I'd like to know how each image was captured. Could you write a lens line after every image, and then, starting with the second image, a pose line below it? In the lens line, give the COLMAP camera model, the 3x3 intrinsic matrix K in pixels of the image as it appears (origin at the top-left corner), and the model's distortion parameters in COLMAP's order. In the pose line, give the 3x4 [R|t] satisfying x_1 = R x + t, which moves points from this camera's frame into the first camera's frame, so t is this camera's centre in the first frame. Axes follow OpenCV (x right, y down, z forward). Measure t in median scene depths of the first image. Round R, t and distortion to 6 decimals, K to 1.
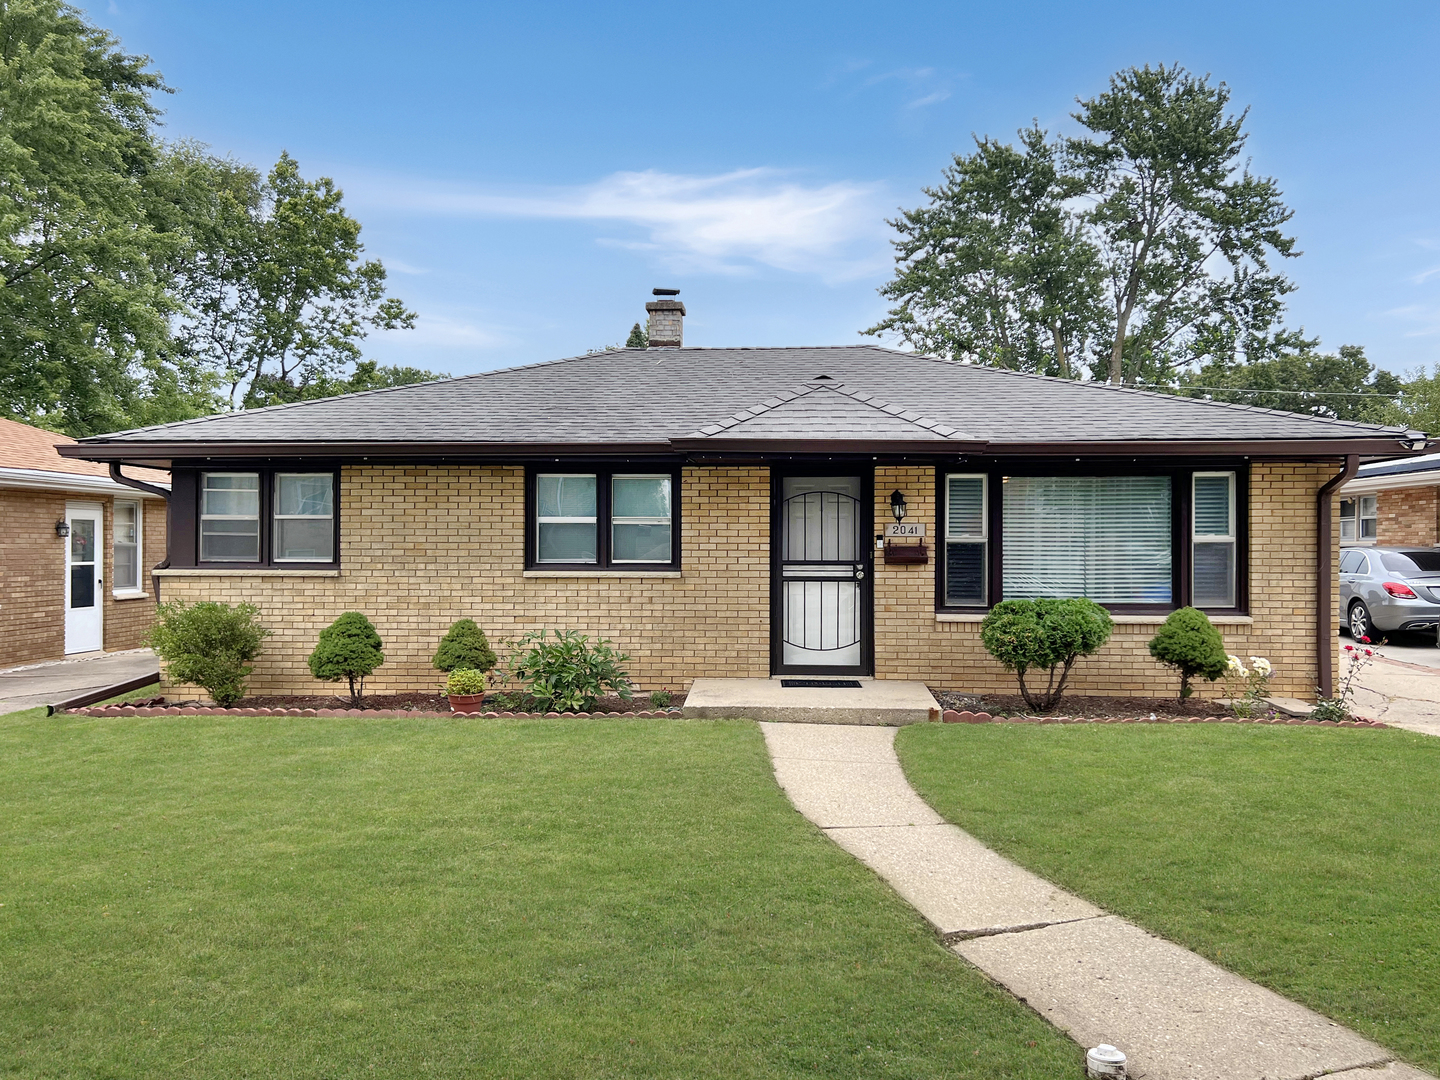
lens RADIAL K [[1103.4, 0, 720.0], [0, 1103.4, 540.0], [0, 0, 1]] dist [0.097457, -0.125824]
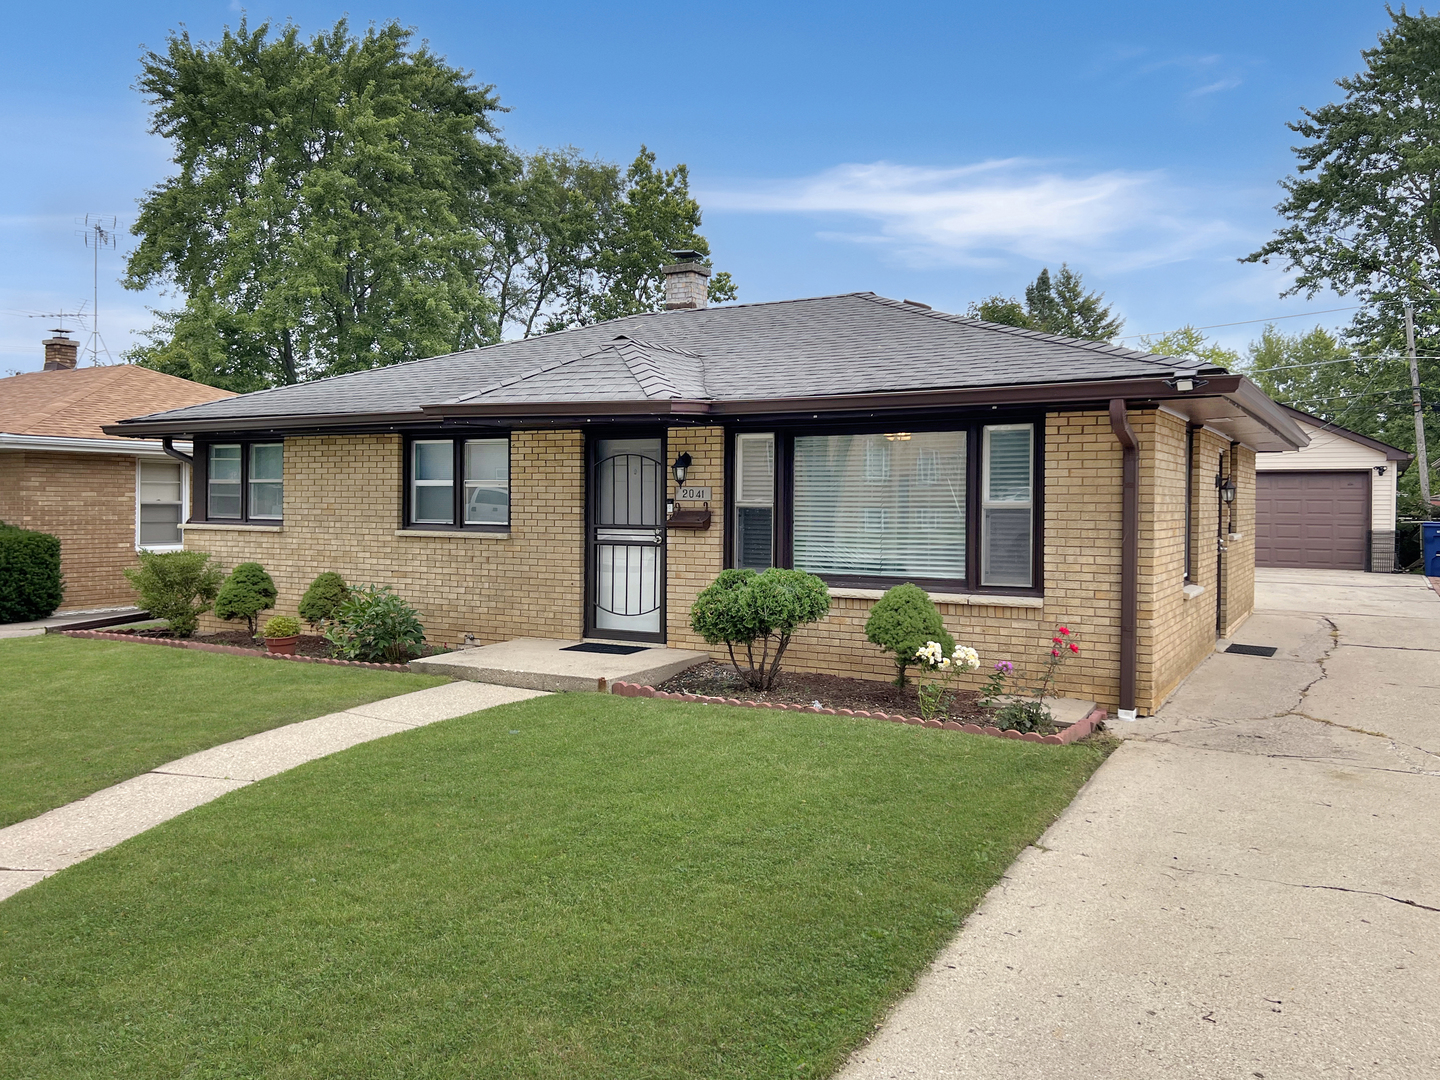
lens RADIAL K [[1112.4, 0, 736.3], [0, 1112.4, 515.1], [0, 0, 1]] dist [0.089994, -0.125972]
pose [[0.897896, 0.010194, -0.440089, 0.614840], [-0.003861, 0.999876, 0.015284, -0.004983], [0.440190, -0.012025, 0.897824, 0.155105]]
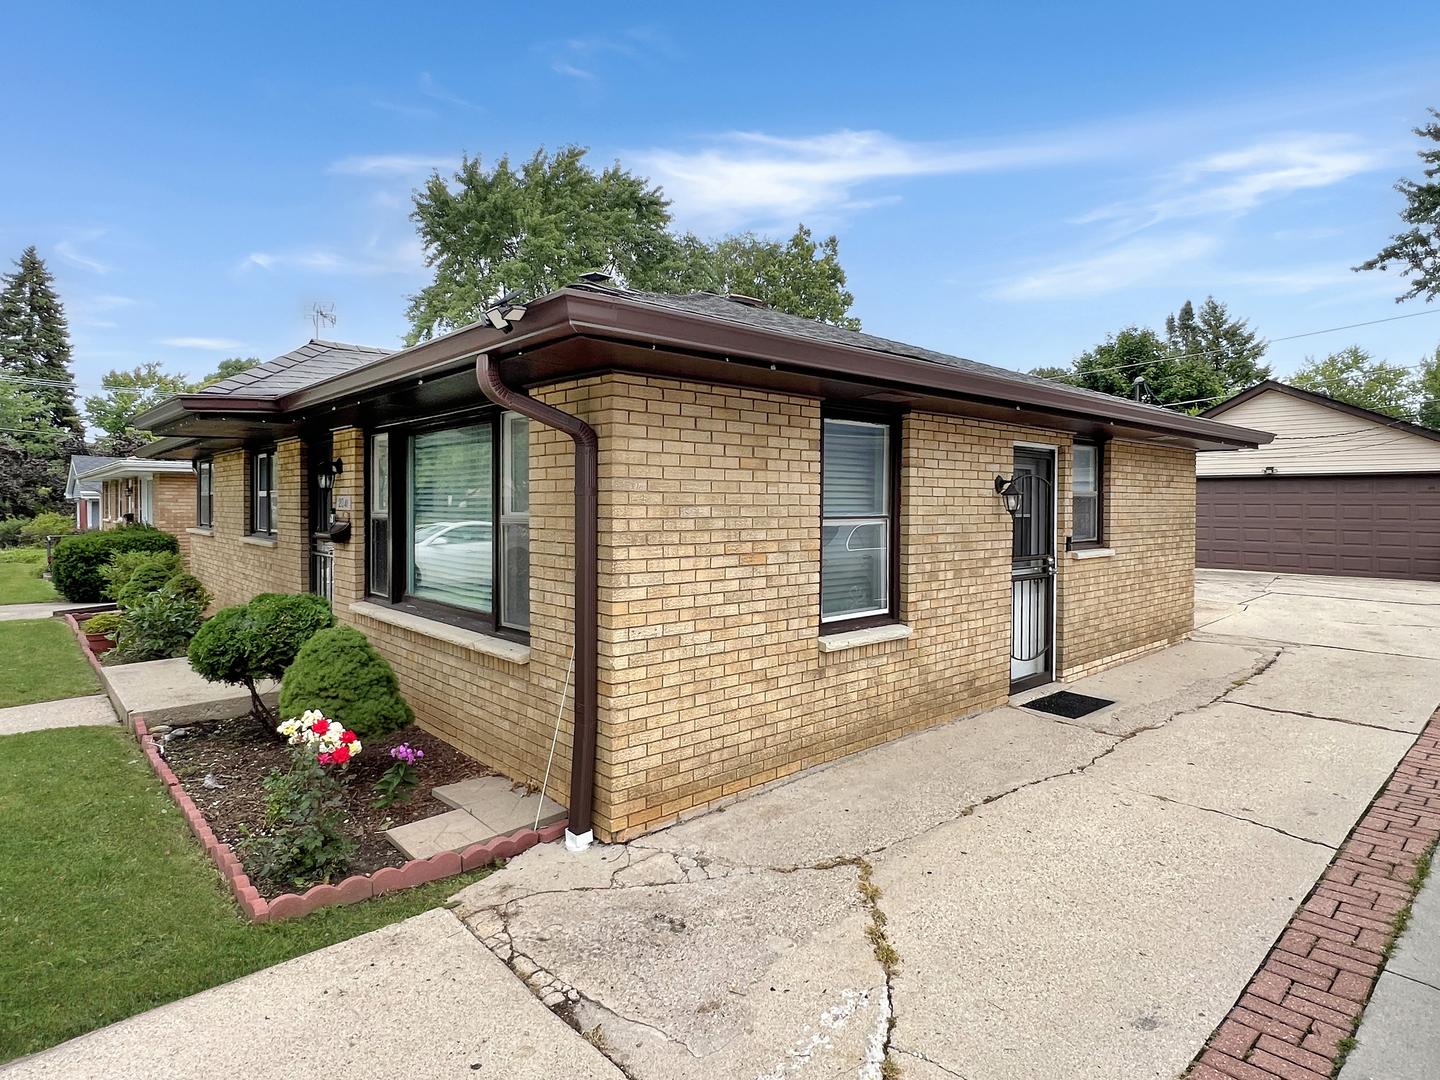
lens RADIAL K [[799.8, 0, 727.7], [0, 799.8, 519.2], [0, 0, 1]] dist [0.002105, -0.000371]
pose [[0.716741, 0.014687, -0.697185, 0.815658], [-0.000377, 0.999786, 0.020674, -0.009446], [0.697340, -0.014556, 0.716593, 0.750381]]
